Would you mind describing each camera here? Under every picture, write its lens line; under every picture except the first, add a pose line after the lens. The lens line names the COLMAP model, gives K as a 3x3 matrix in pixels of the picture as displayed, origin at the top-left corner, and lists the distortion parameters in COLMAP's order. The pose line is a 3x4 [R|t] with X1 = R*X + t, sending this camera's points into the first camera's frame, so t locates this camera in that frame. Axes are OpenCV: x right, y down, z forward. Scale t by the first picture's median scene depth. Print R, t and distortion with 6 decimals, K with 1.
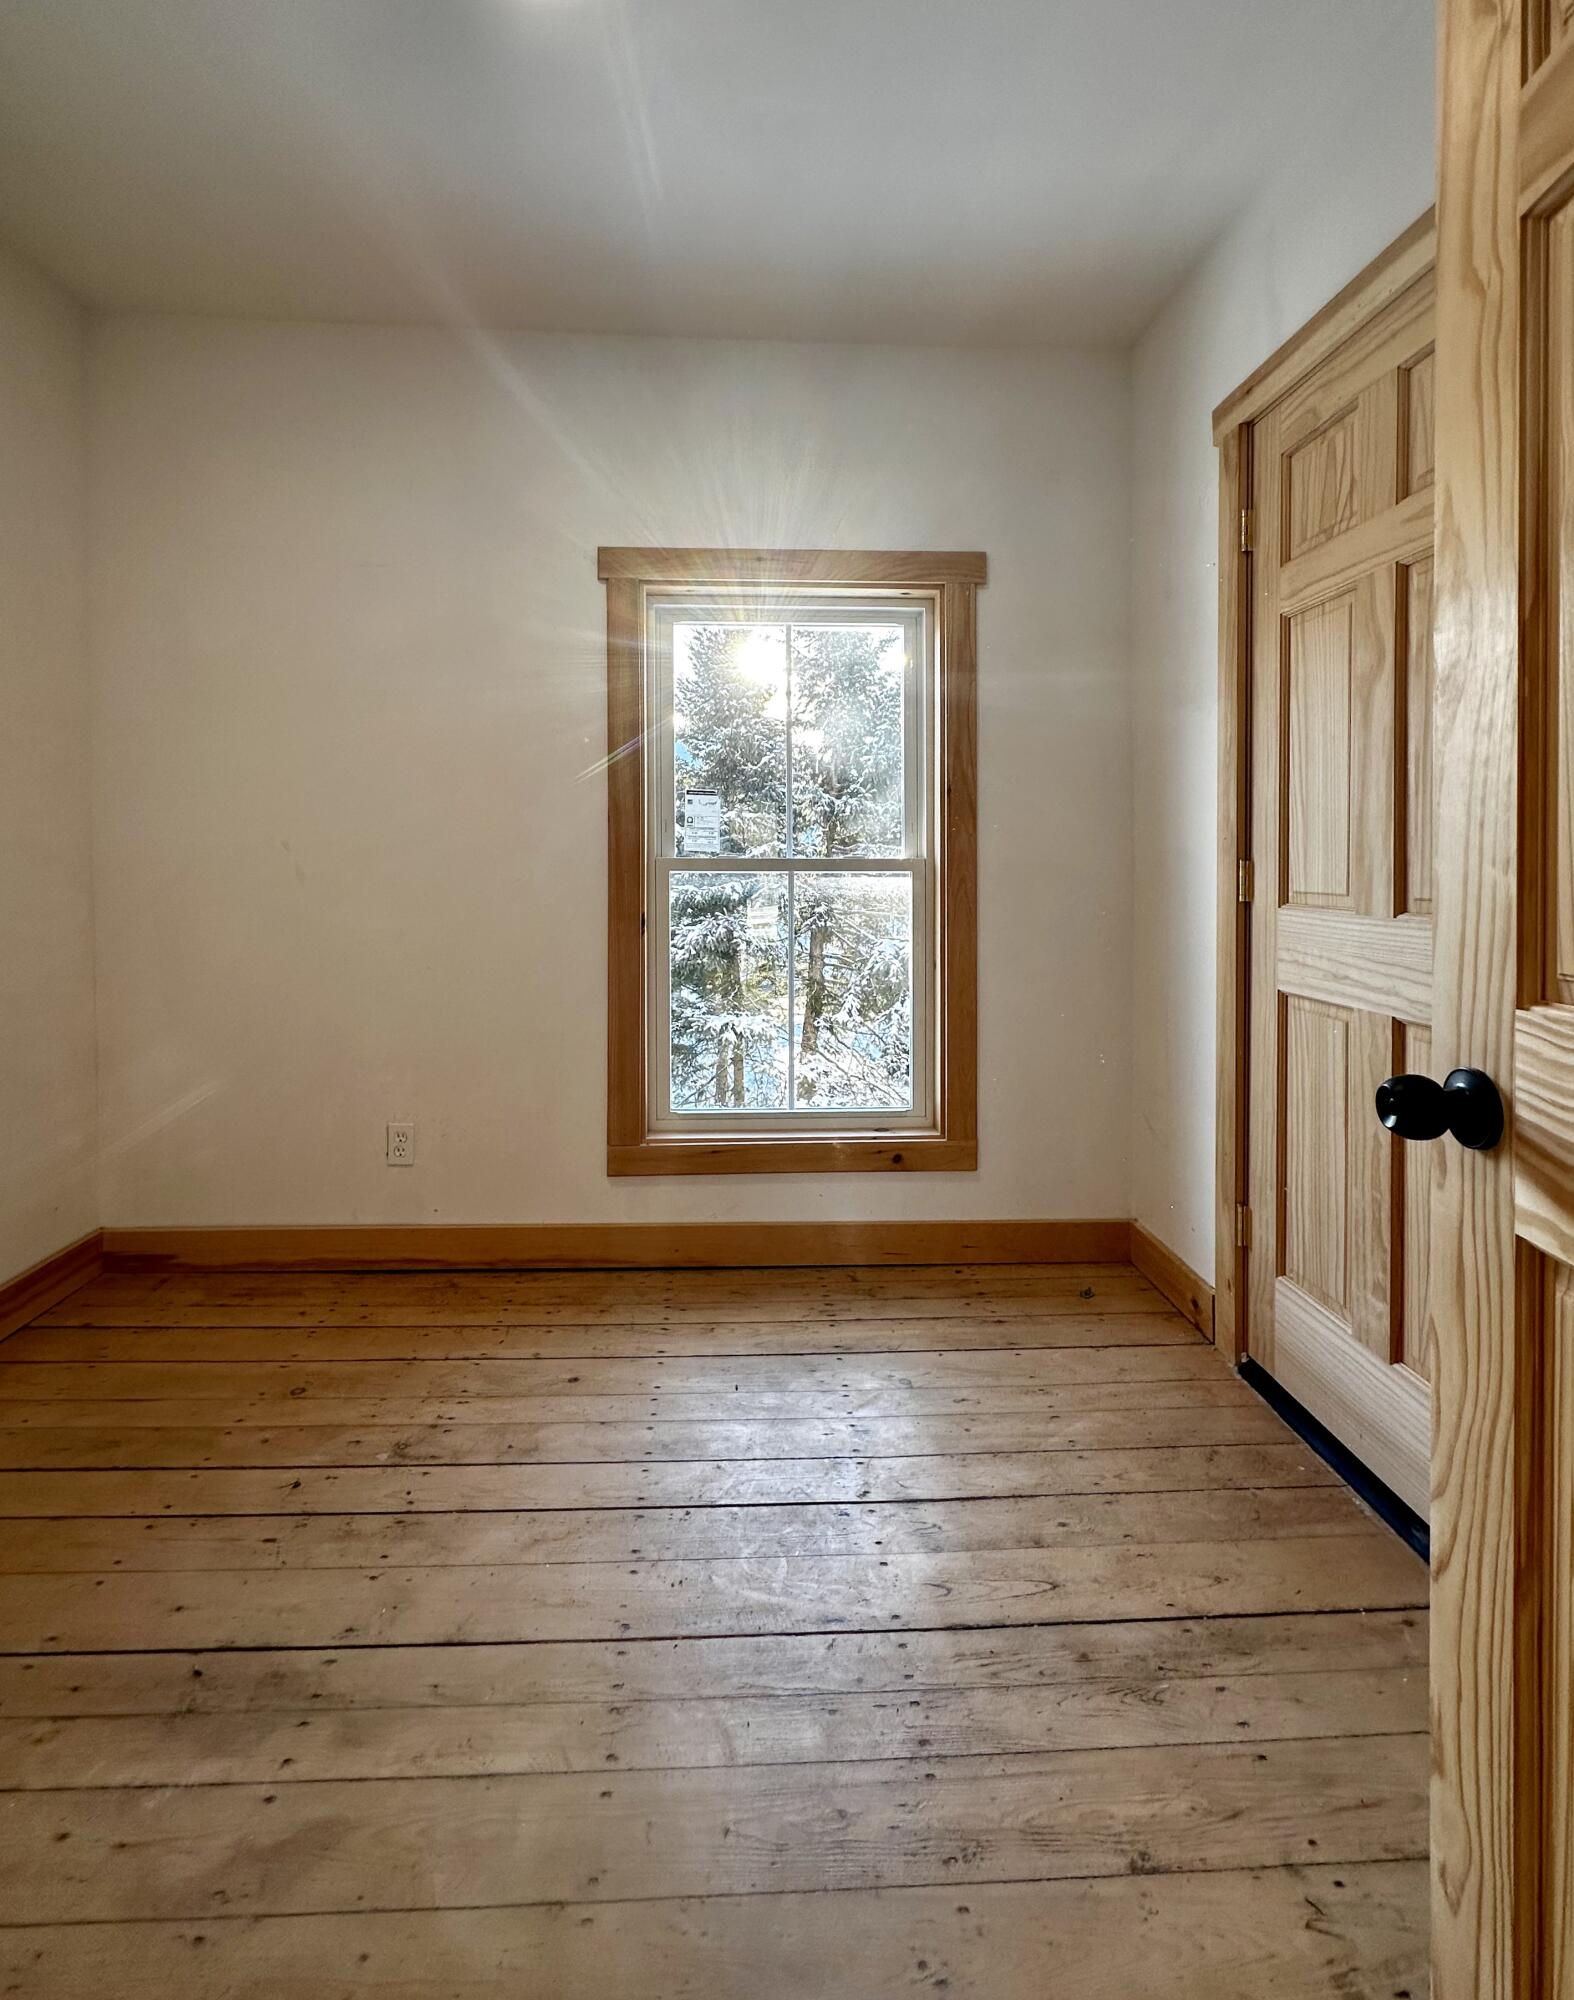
lens RADIAL K [[913.0, 0, 781.8], [0, 913.0, 895.0], [0, 0, 1]] dist [0.001690, 0.000703]
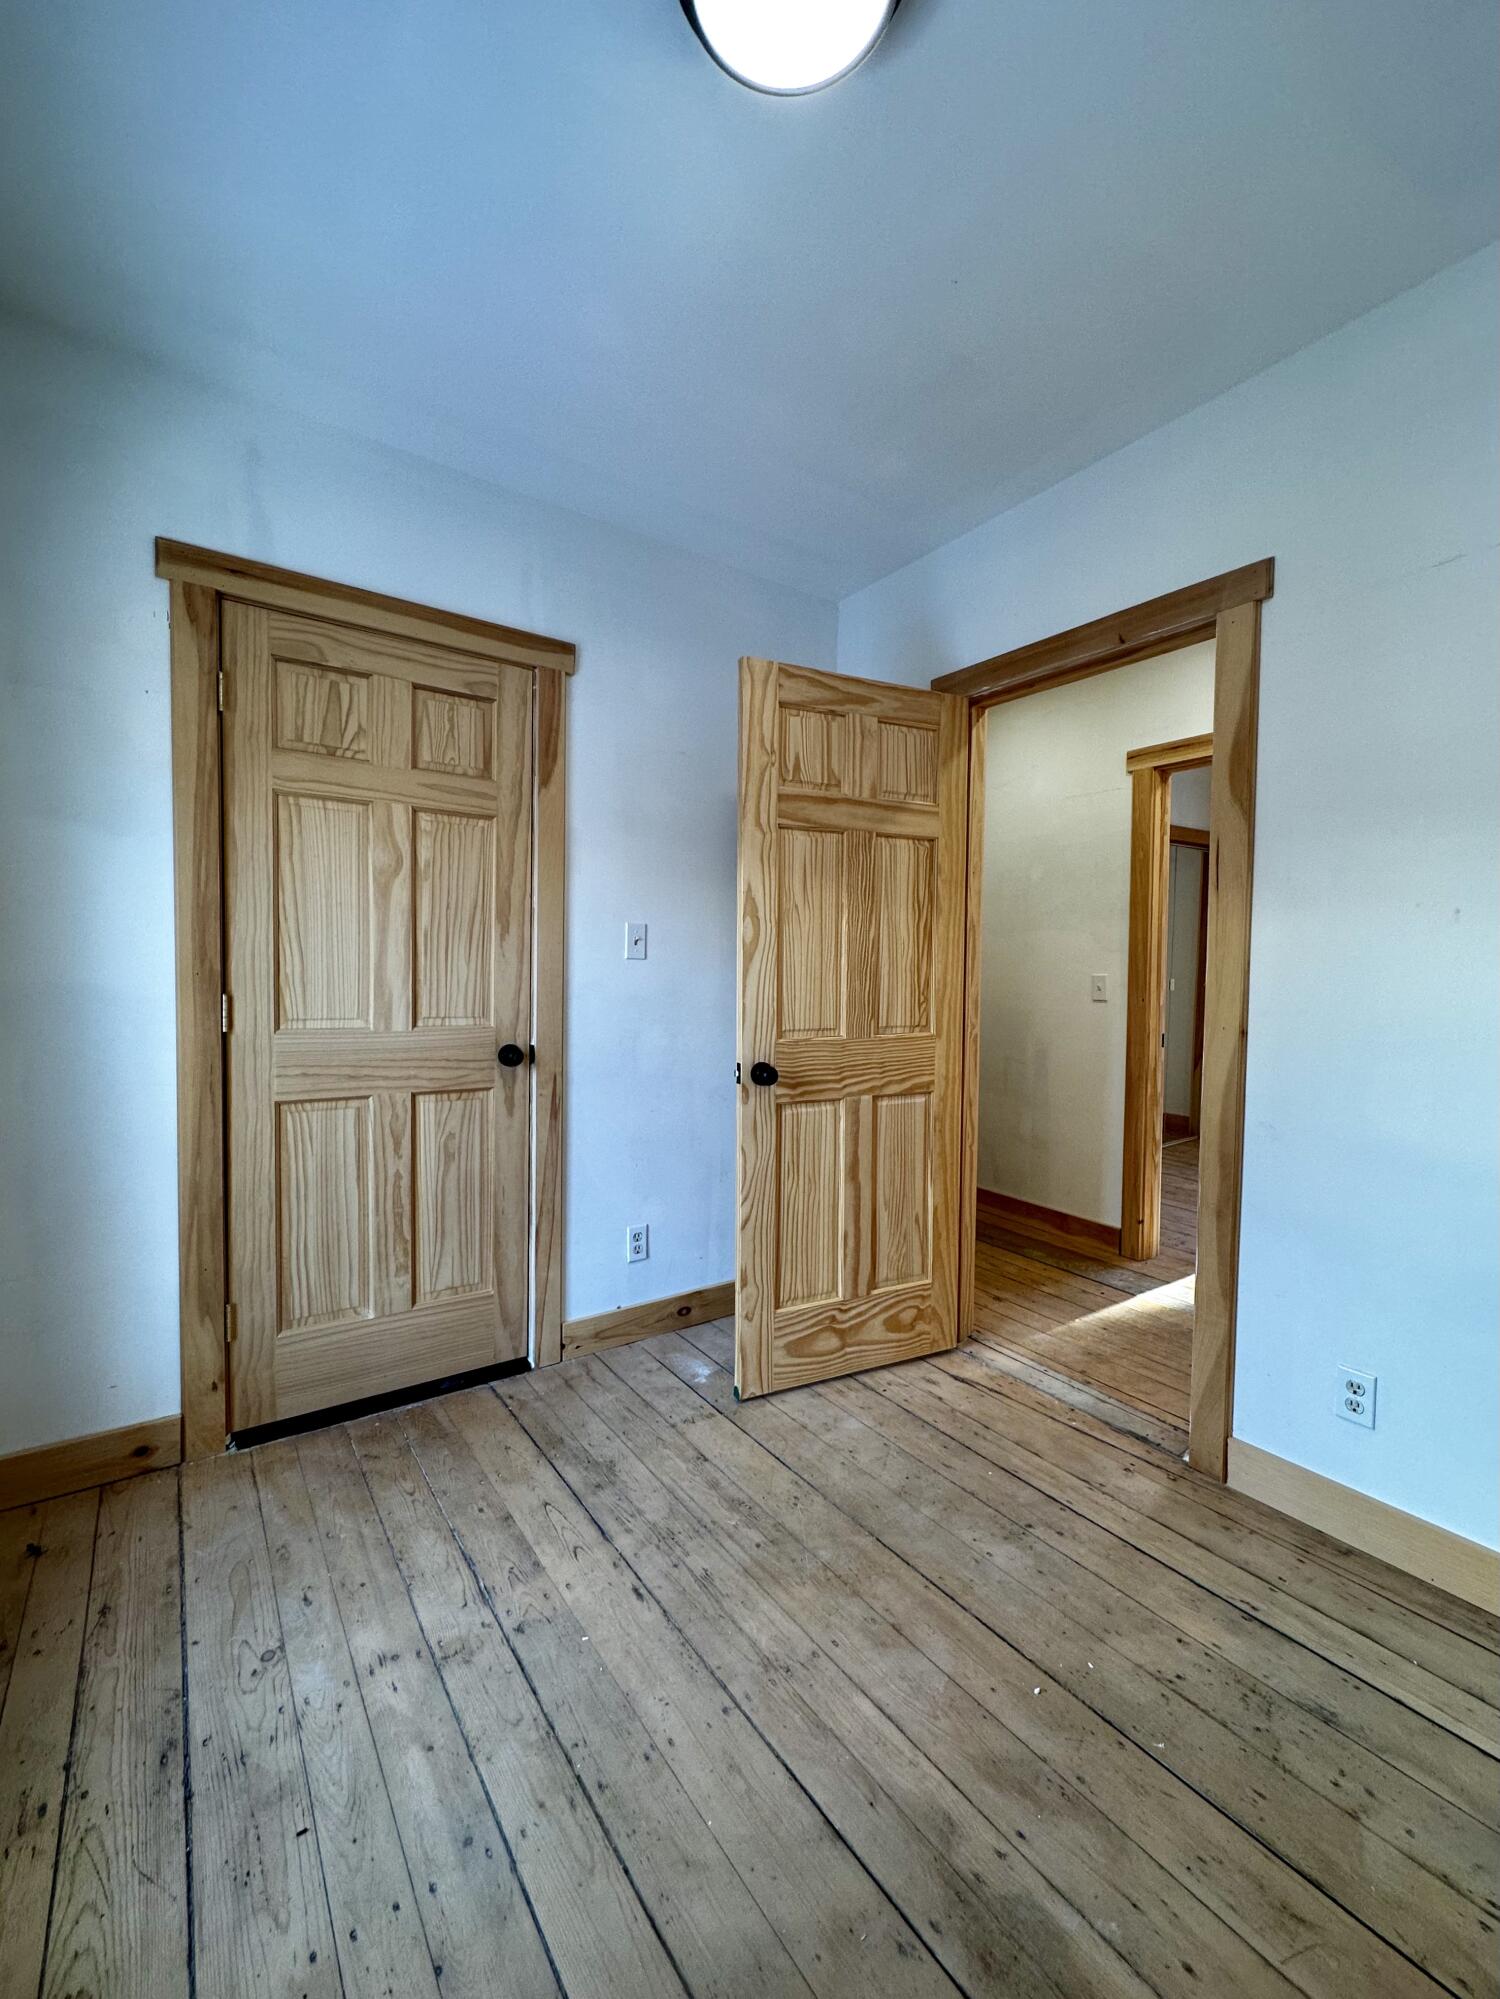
lens RADIAL K [[825.7, 0, 750.0], [0, 825.7, 999.5], [0, 0, 1]] dist [0.000603, -0.000212]
pose [[-0.543347, -0.033192, 0.838852, -0.833792], [0.009153, 0.998924, 0.045454, -0.085767], [-0.839458, 0.032376, -0.542459, 1.246861]]
